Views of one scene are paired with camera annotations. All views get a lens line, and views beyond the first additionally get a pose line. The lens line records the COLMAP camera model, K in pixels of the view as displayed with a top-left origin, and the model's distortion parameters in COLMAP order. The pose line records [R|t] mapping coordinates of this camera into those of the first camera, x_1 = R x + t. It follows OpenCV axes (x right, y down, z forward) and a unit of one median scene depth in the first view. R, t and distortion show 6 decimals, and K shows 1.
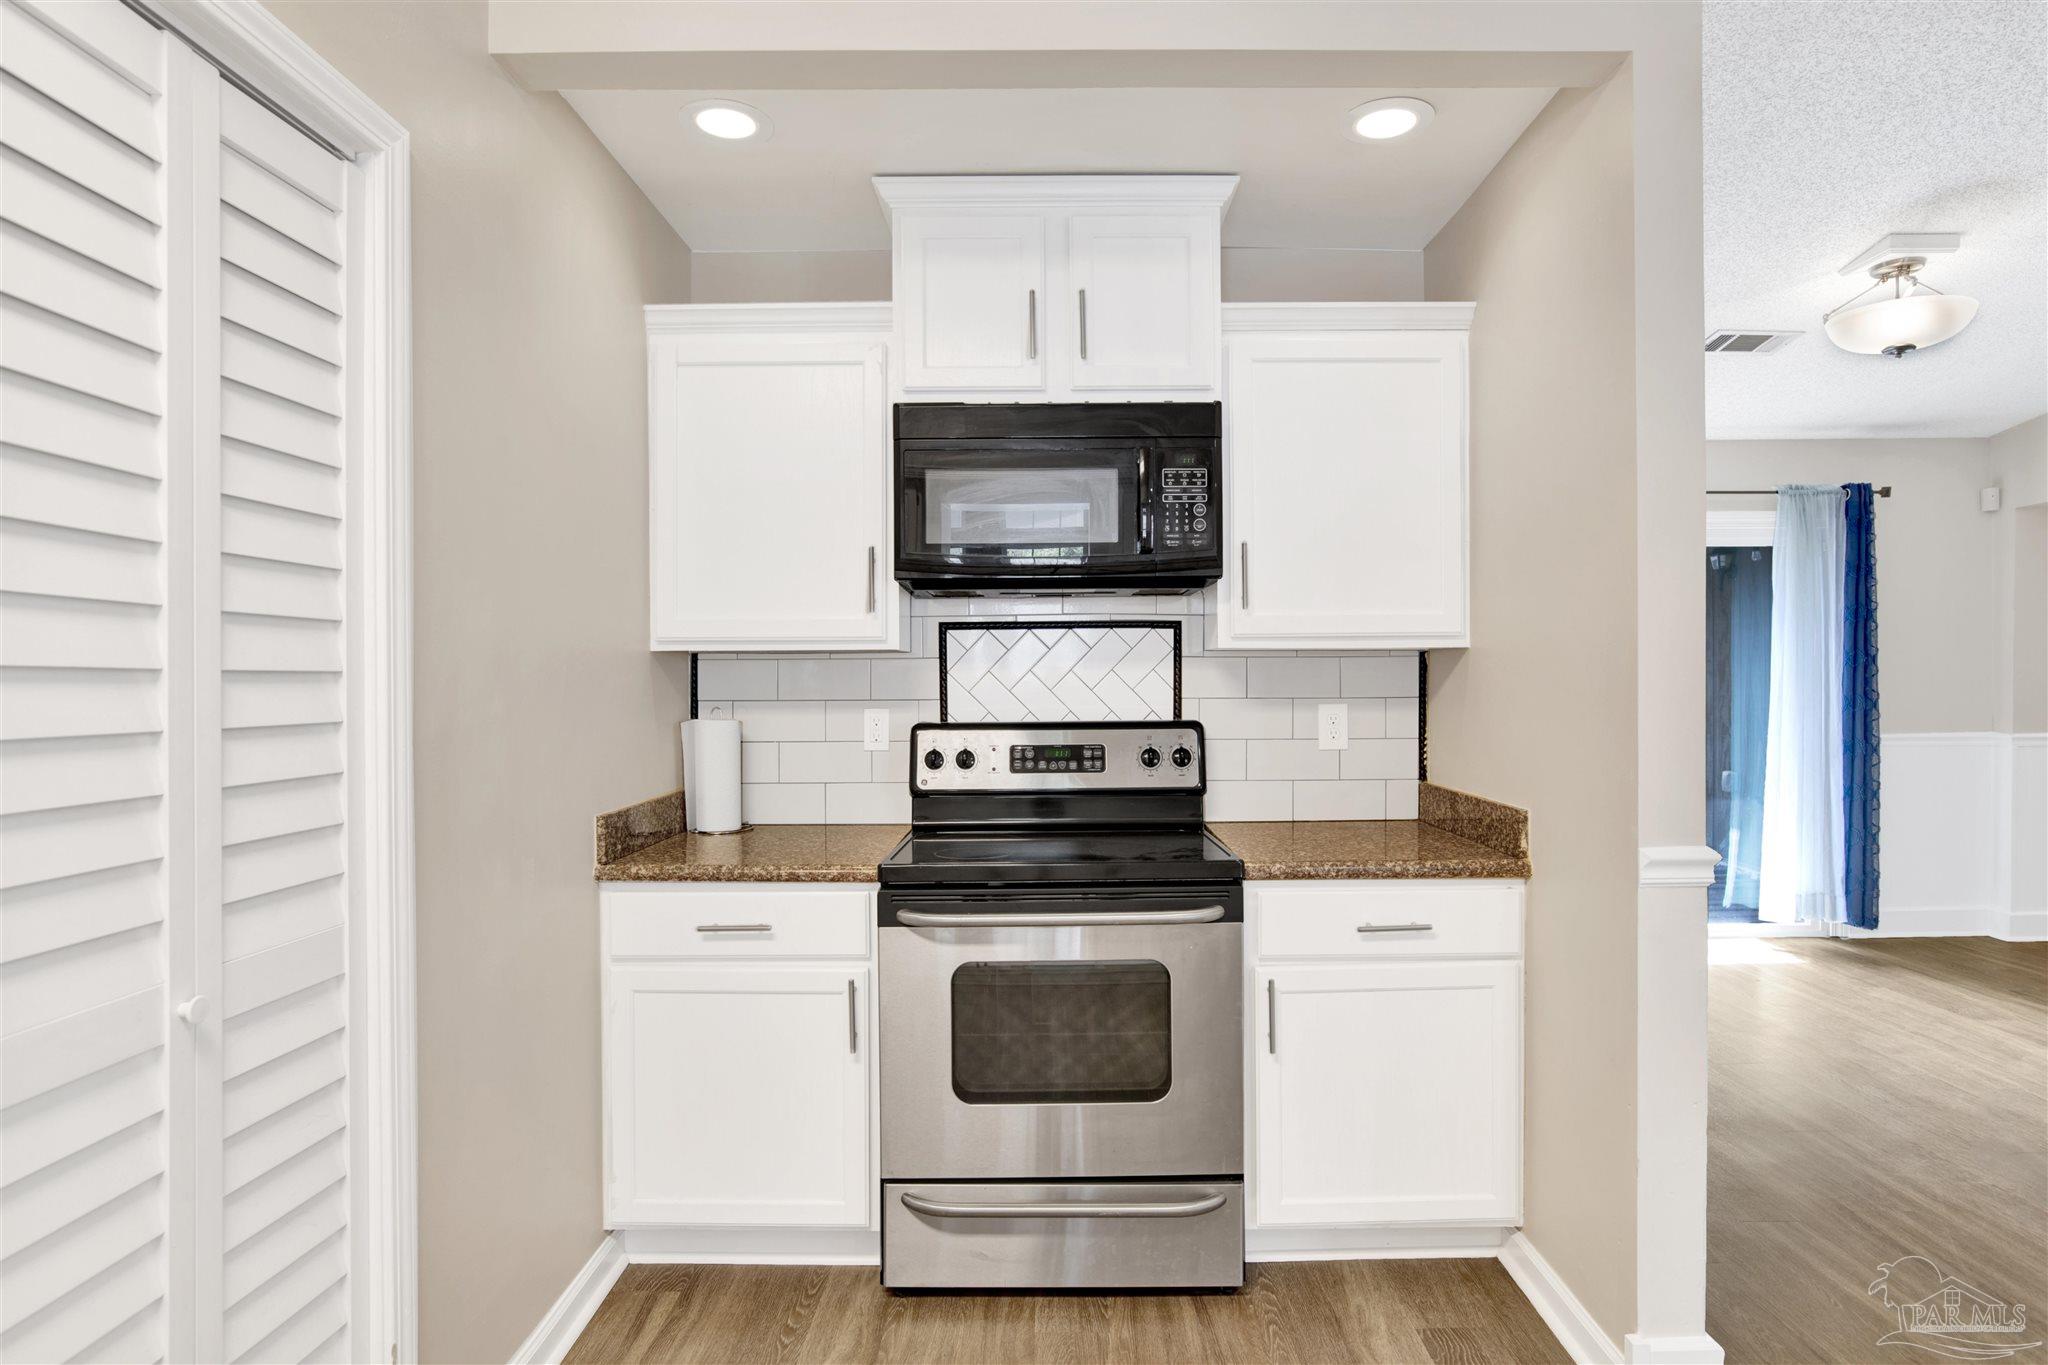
lens RADIAL K [[1096.6, 0, 1024.0], [0, 1096.6, 682.5], [0, 0, 1]] dist [-0.072427, 0.027686]
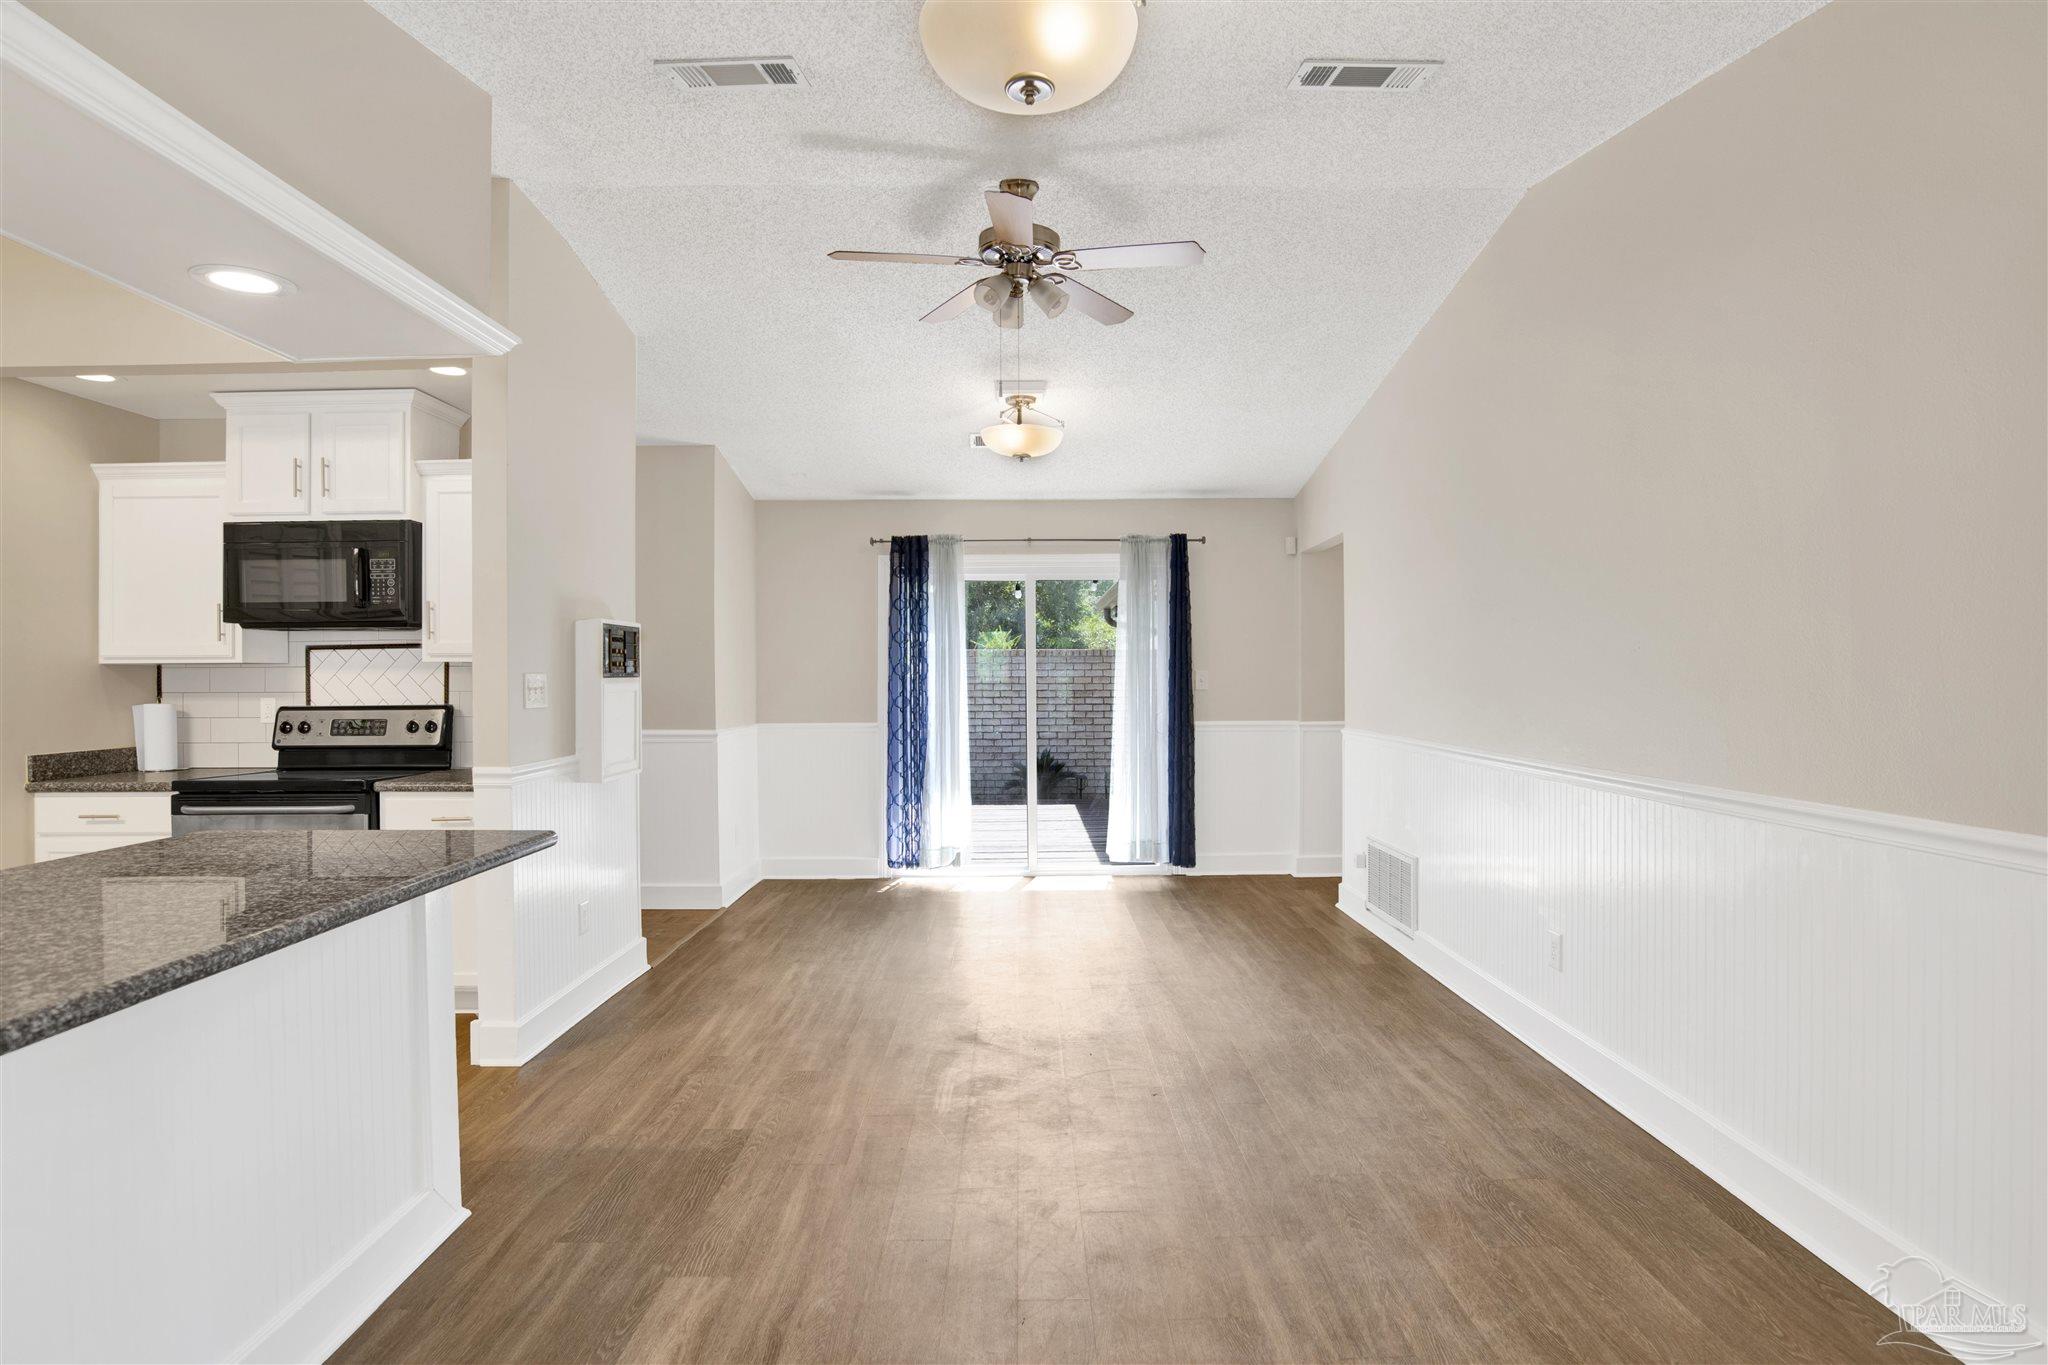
lens RADIAL K [[1068.8, 0, 1033.7], [0, 1068.8, 674.8], [0, 0, 1]] dist [-0.071473, 0.024605]
pose [[0.999598, -0.000206, 0.028345, 1.014168], [0.000435, 0.999967, -0.008090, 0.002529], [-0.028342, 0.008099, 0.999565, -0.614892]]
